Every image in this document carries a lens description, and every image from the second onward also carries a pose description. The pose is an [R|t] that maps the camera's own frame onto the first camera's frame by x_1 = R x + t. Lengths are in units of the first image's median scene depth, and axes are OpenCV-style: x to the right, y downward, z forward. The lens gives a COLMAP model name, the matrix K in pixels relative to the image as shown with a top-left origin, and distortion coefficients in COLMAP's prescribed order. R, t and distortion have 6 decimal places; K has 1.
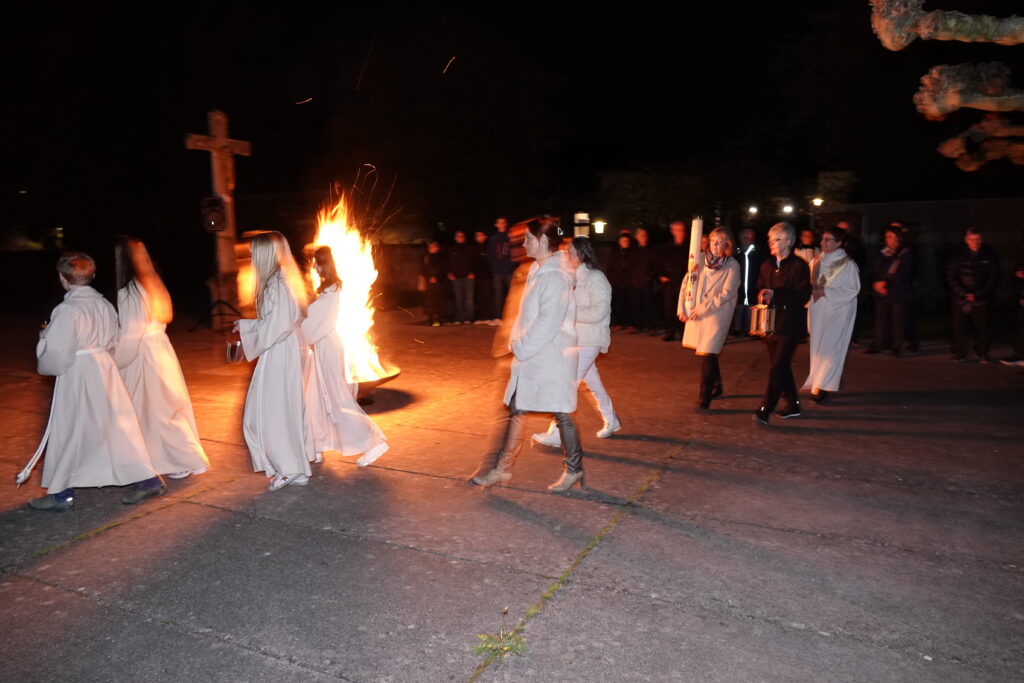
lens RADIAL K [[708.5, 0, 512.0], [0, 708.5, 341.5], [0, 0, 1]] dist [0.001587, -0.000039]
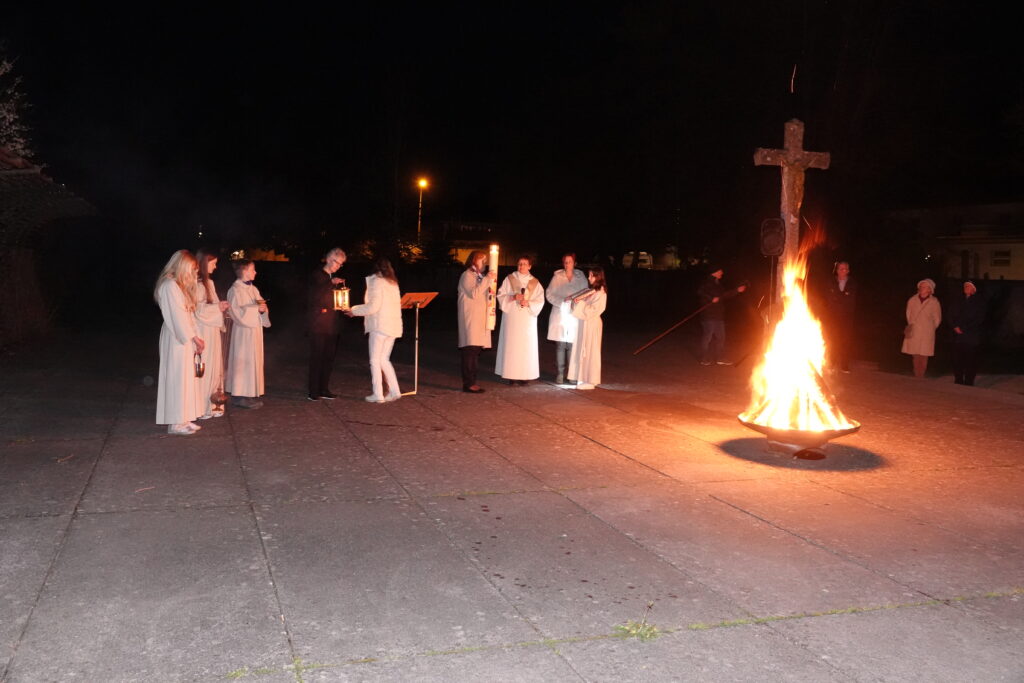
lens RADIAL K [[961.9, 0, 512.0], [0, 961.9, 341.5], [0, 0, 1]] dist [0.000161, 0.004110]
pose [[0.702729, 0.091976, -0.705487, 0.638624], [-0.138346, 0.990346, -0.008691, 0.013549], [0.697877, 0.103709, 0.708669, -0.186873]]
